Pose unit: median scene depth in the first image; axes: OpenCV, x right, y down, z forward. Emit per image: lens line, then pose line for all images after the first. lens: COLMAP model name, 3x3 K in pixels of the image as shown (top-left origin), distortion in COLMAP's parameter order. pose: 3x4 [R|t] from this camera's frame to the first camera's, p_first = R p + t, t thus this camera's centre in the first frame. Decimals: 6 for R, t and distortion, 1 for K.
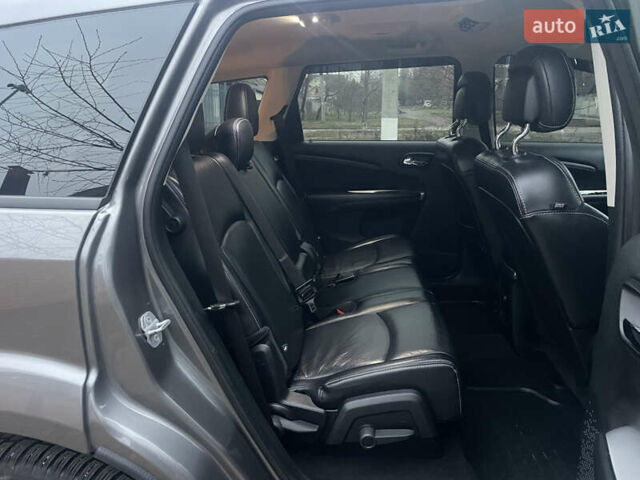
lens RADIAL K [[484.4, 0, 325.0], [0, 484.4, 236.1], [0, 0, 1]] dist [0.050076, -0.066342]
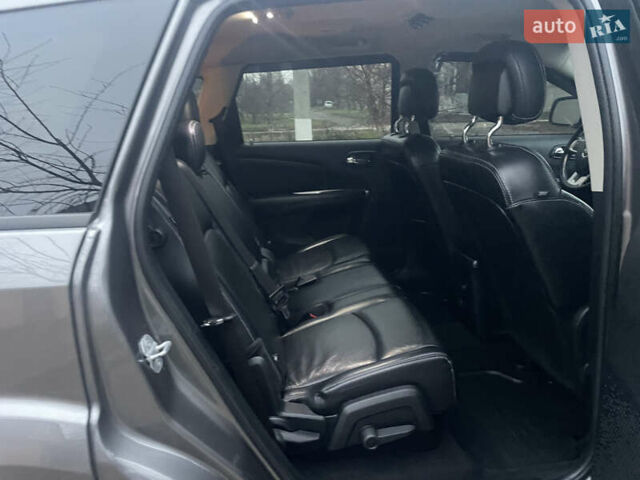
lens RADIAL K [[484.4, 0, 316.8], [0, 484.4, 244.5], [0, 0, 1]] dist [0.050076, -0.066342]
pose [[0.984289, -0.072223, 0.161121, -0.141452], [0.070216, 0.997367, 0.018126, -0.005760], [-0.162006, -0.006528, 0.986768, 0.039752]]
